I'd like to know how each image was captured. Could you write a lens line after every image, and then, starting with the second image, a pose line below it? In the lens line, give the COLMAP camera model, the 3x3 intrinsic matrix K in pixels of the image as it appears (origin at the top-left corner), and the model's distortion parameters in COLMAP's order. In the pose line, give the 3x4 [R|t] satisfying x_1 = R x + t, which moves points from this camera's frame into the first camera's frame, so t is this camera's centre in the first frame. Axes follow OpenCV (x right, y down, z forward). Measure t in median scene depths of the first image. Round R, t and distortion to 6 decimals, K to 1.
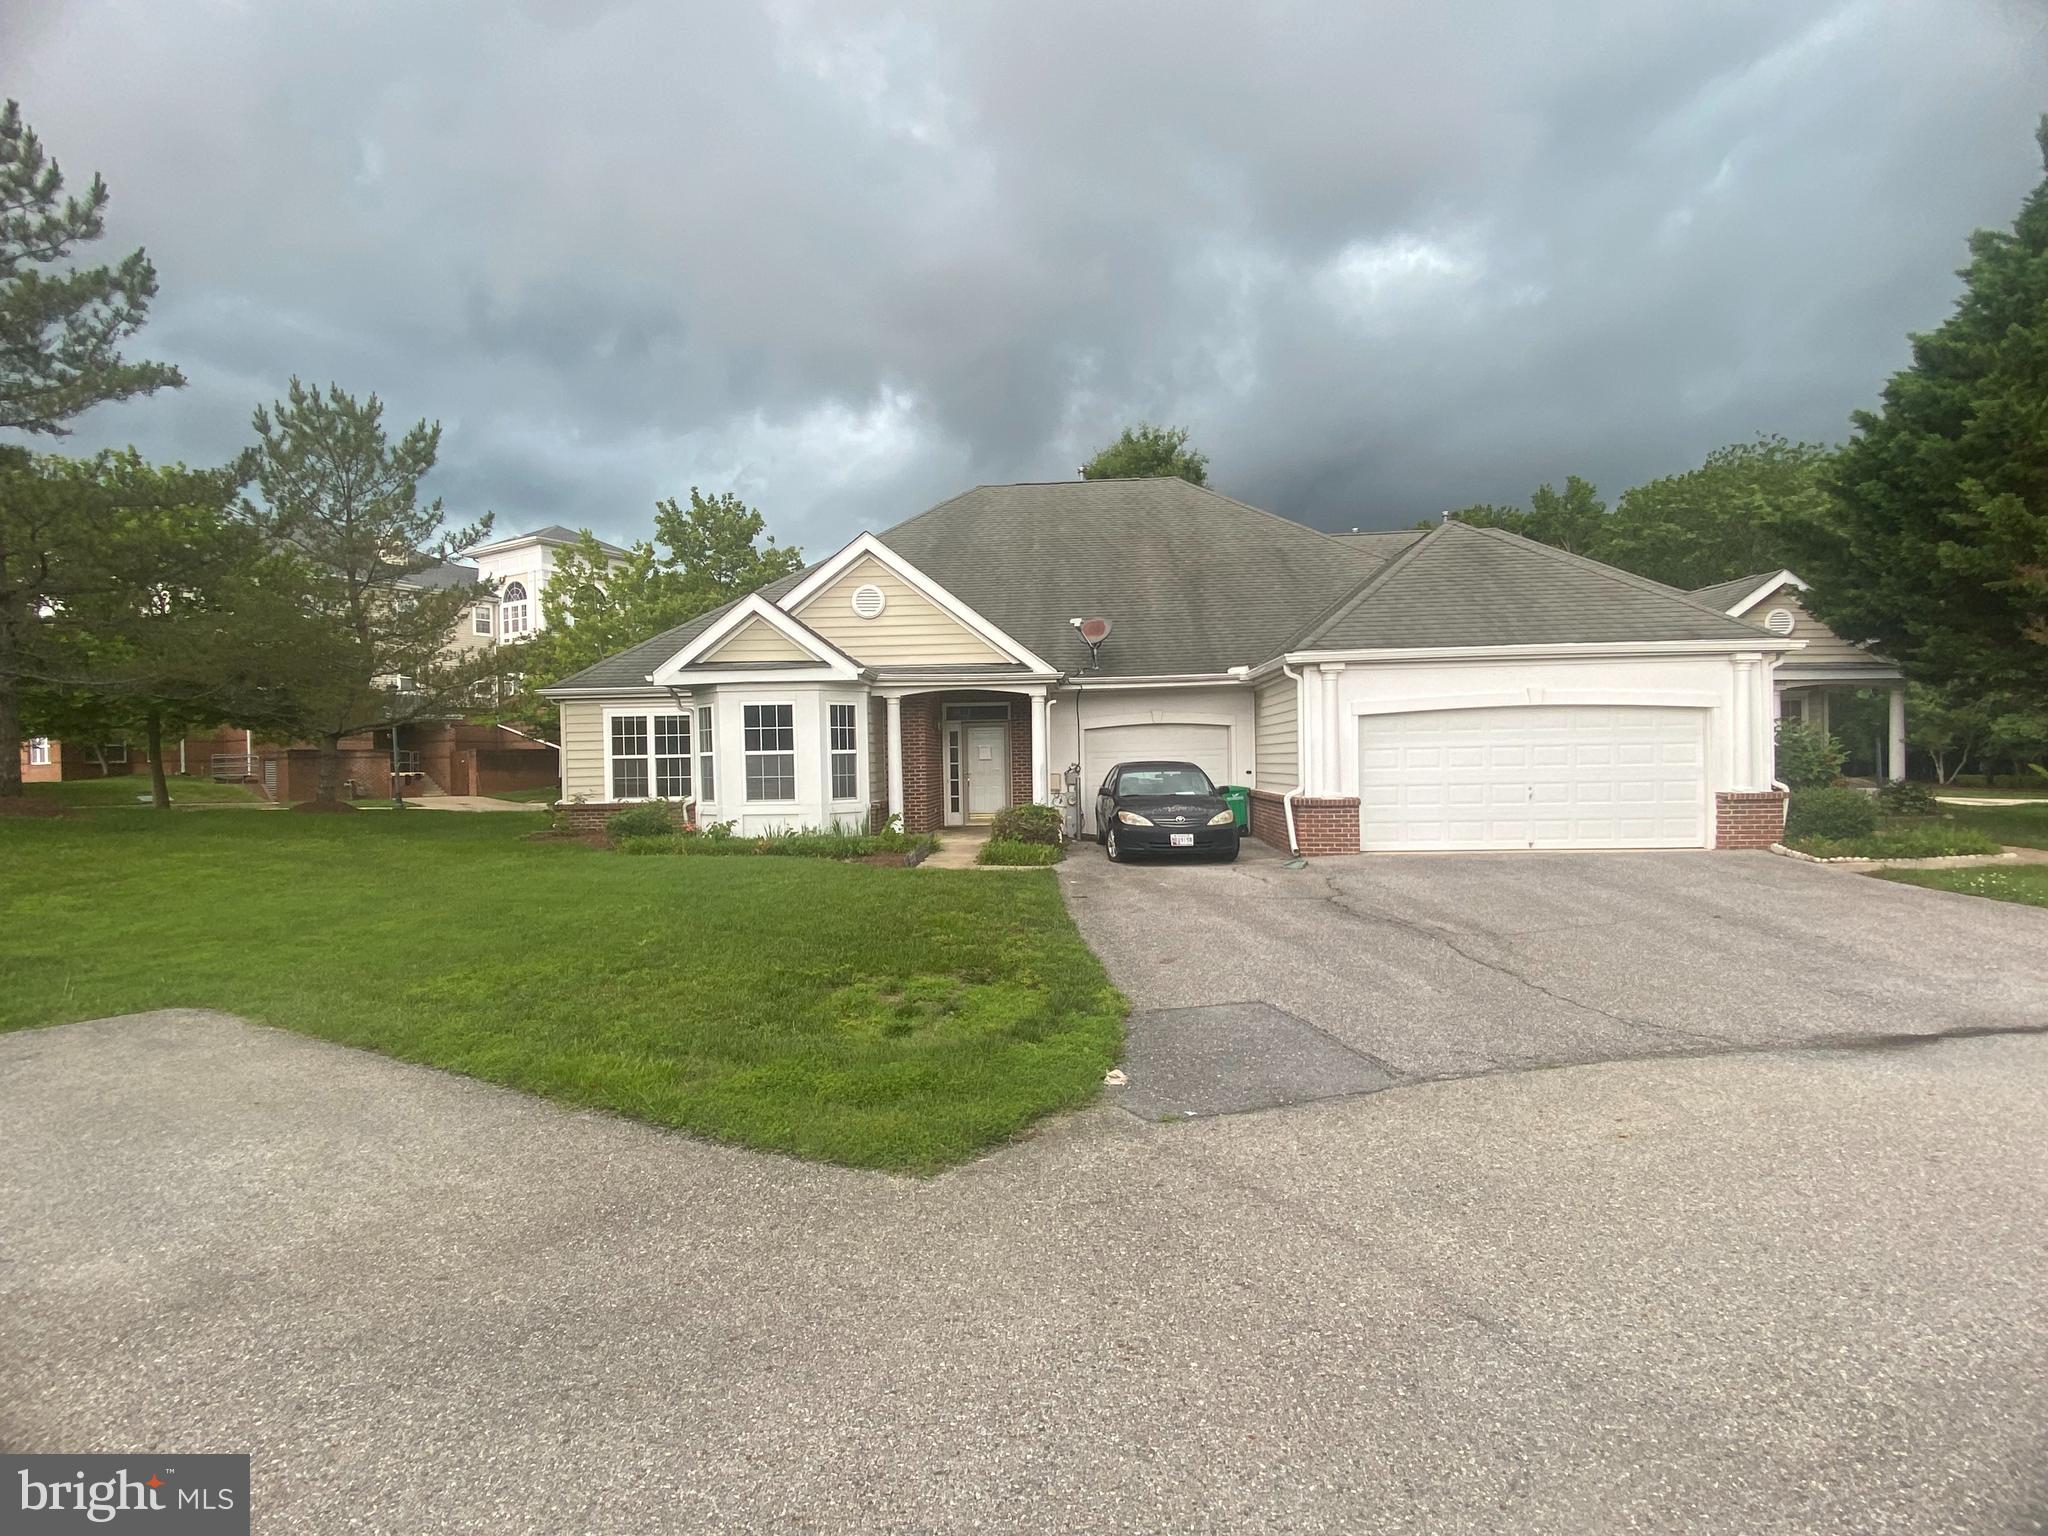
lens RADIAL K [[965.4, 0, 1028.4], [0, 965.4, 771.9], [0, 0, 1]] dist [0.037352, -0.000247]
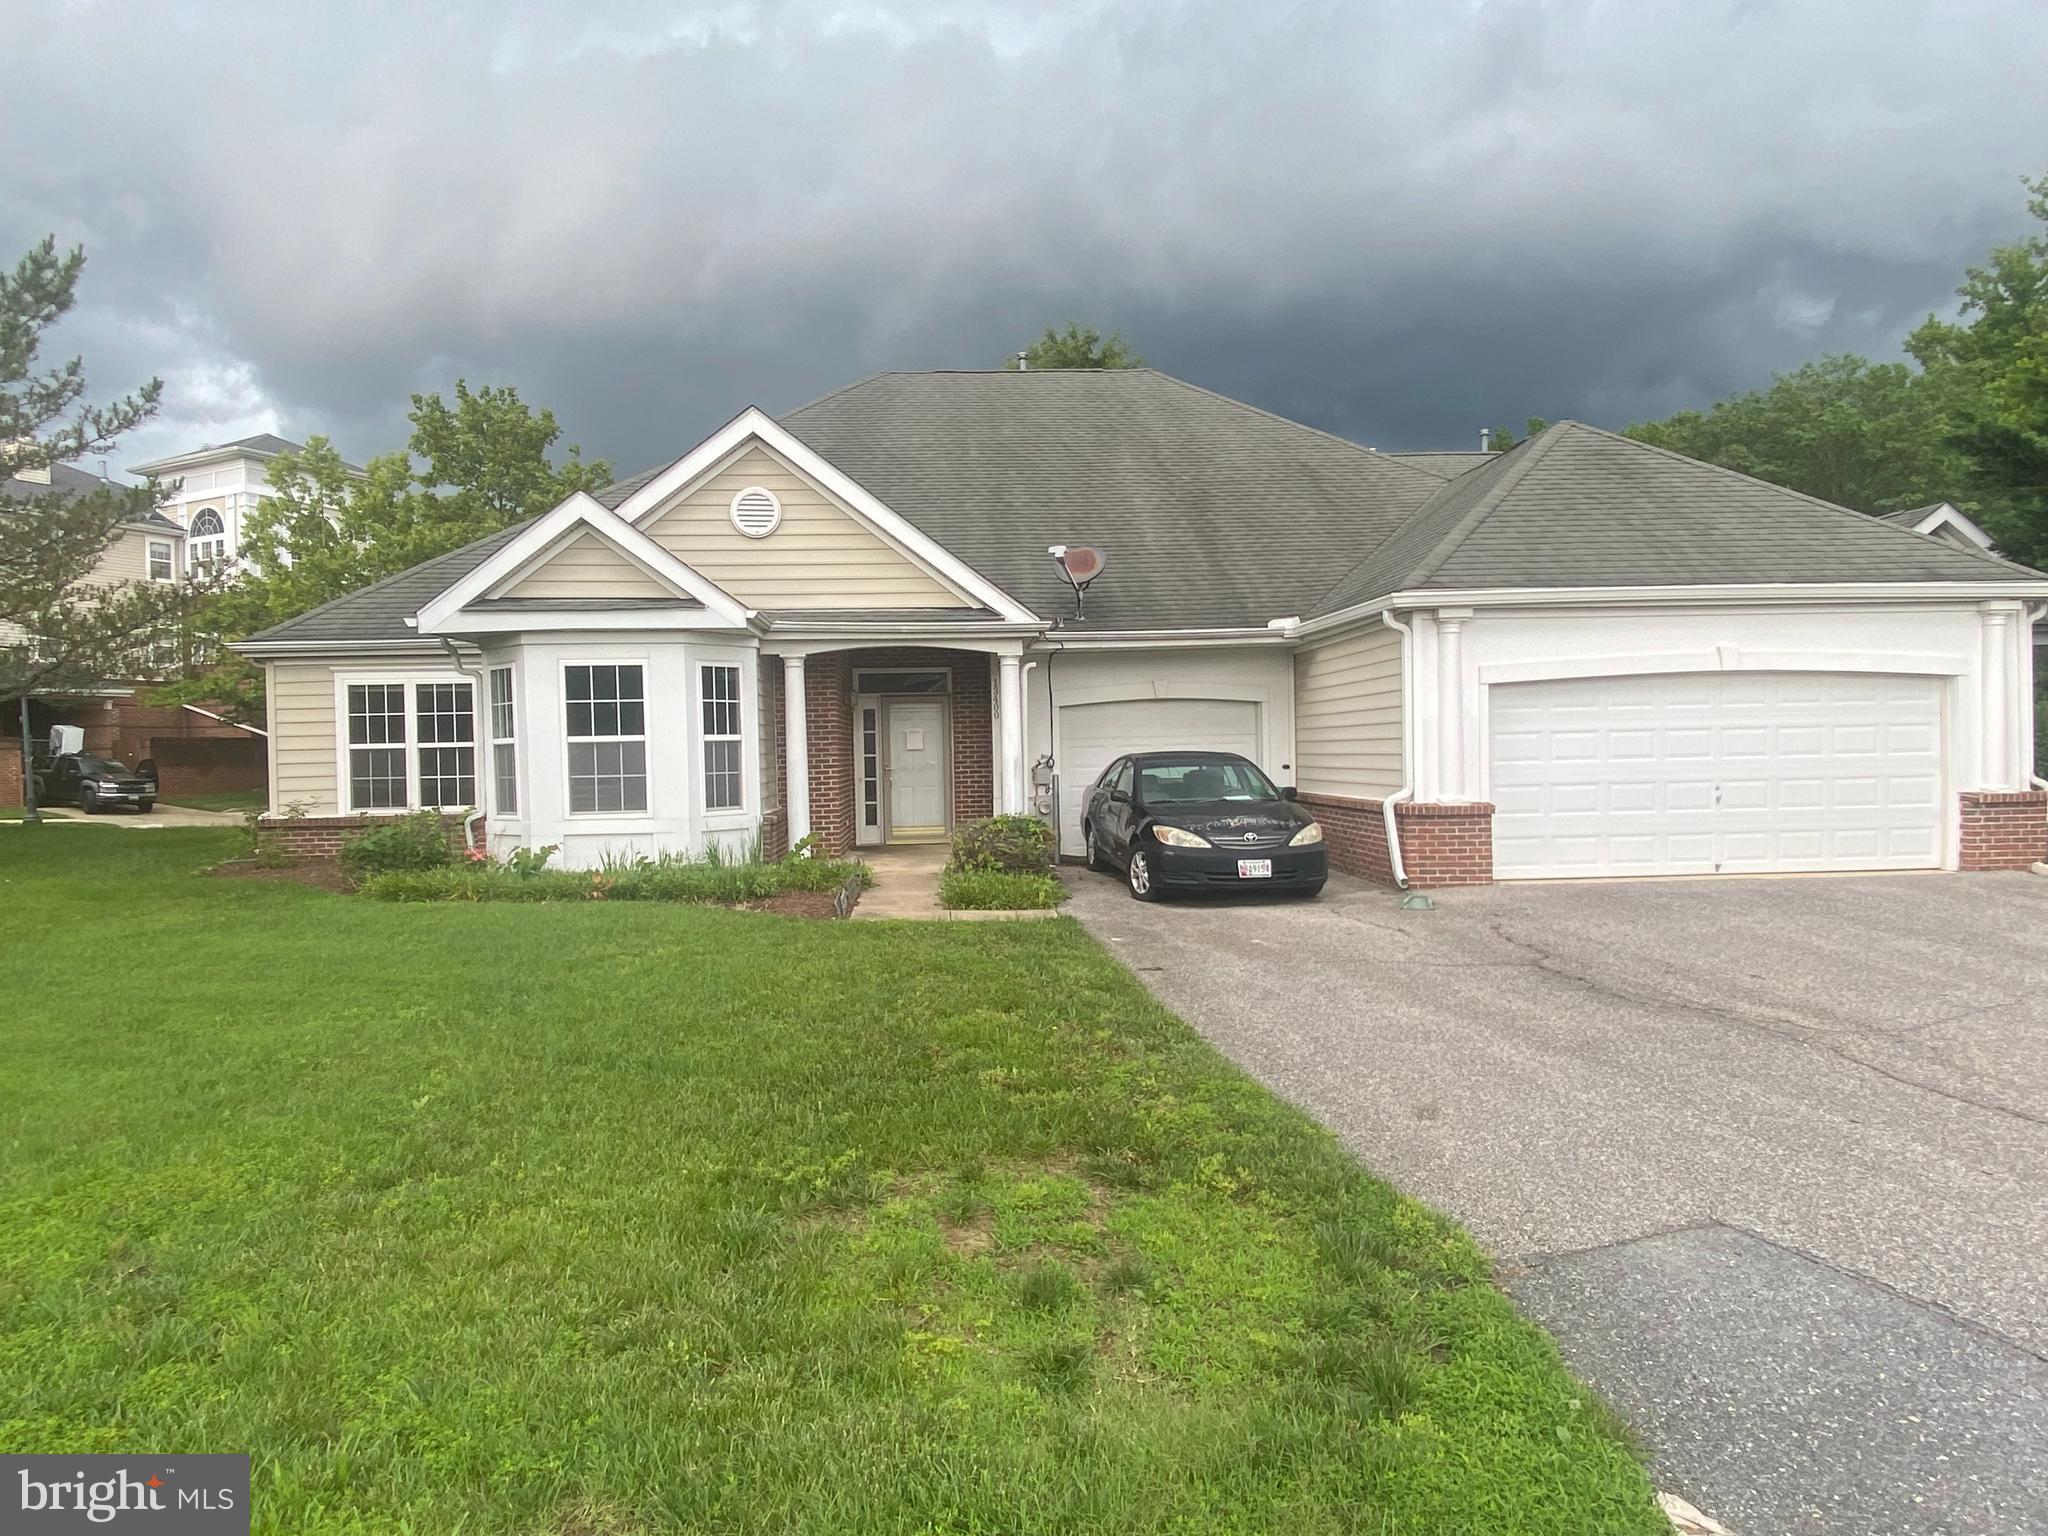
lens RADIAL K [[1181.8, 0, 1024.0], [0, 1181.8, 768.0], [0, 0, 1]] dist [0.023345, -0.018114]
pose [[0.993497, -0.003301, 0.113812, -0.077641], [0.003171, 0.999994, 0.001321, -0.000565], [-0.113816, -0.000951, 0.993501, 0.174444]]
